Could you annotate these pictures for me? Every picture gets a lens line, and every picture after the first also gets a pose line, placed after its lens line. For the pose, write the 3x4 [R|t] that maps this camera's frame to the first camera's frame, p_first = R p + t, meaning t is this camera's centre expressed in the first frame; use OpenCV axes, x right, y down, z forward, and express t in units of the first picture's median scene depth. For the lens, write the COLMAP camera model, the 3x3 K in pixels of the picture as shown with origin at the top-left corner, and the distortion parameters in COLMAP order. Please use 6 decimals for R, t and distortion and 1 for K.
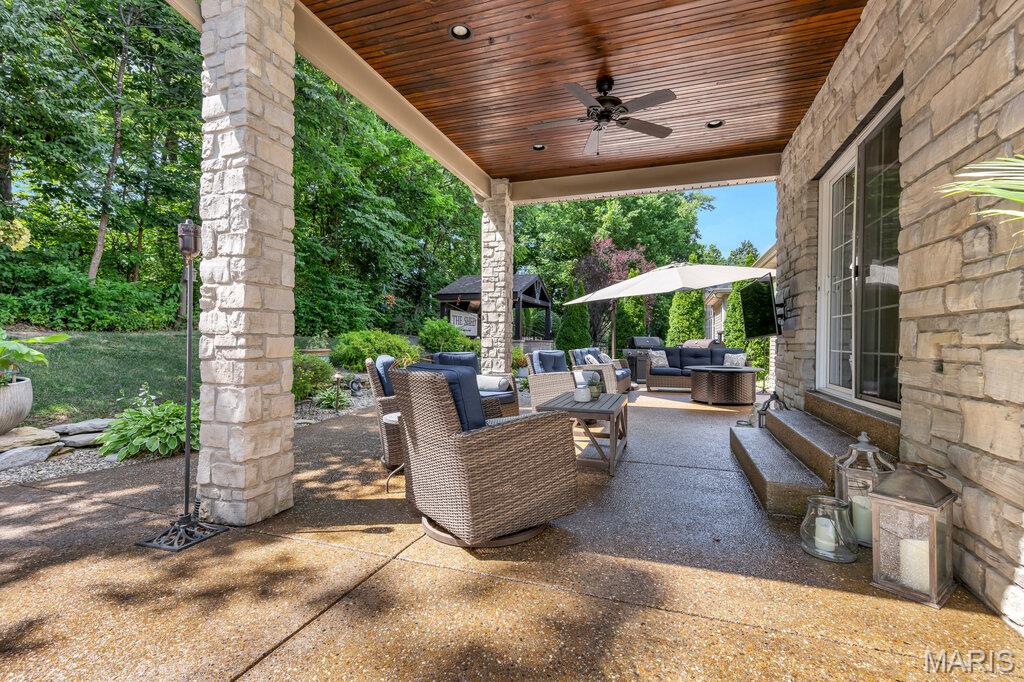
lens RADIAL K [[410.1, 0, 515.3], [0, 410.1, 345.8], [0, 0, 1]] dist [0.002107, 0.000313]
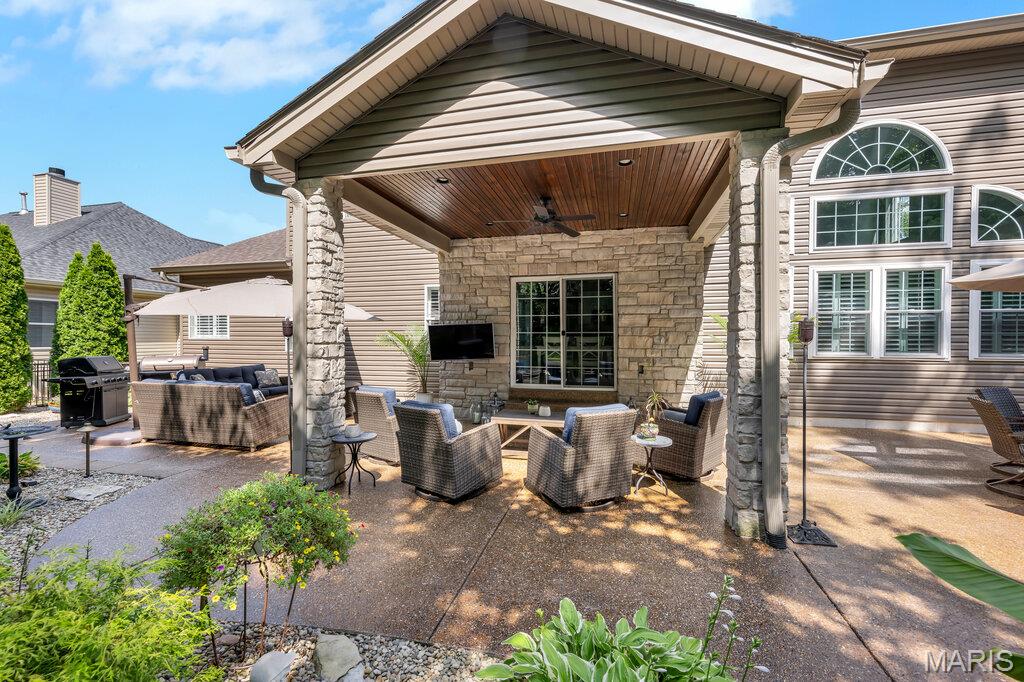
lens RADIAL K [[410.1, 0, 515.3], [0, 410.1, 345.8], [0, 0, 1]] dist [0.002107, 0.000313]
pose [[-0.058534, -0.006504, 0.998264, -1.573854], [0.023282, 0.999698, 0.007878, -0.152664], [-0.998014, 0.023703, -0.058364, 1.465954]]
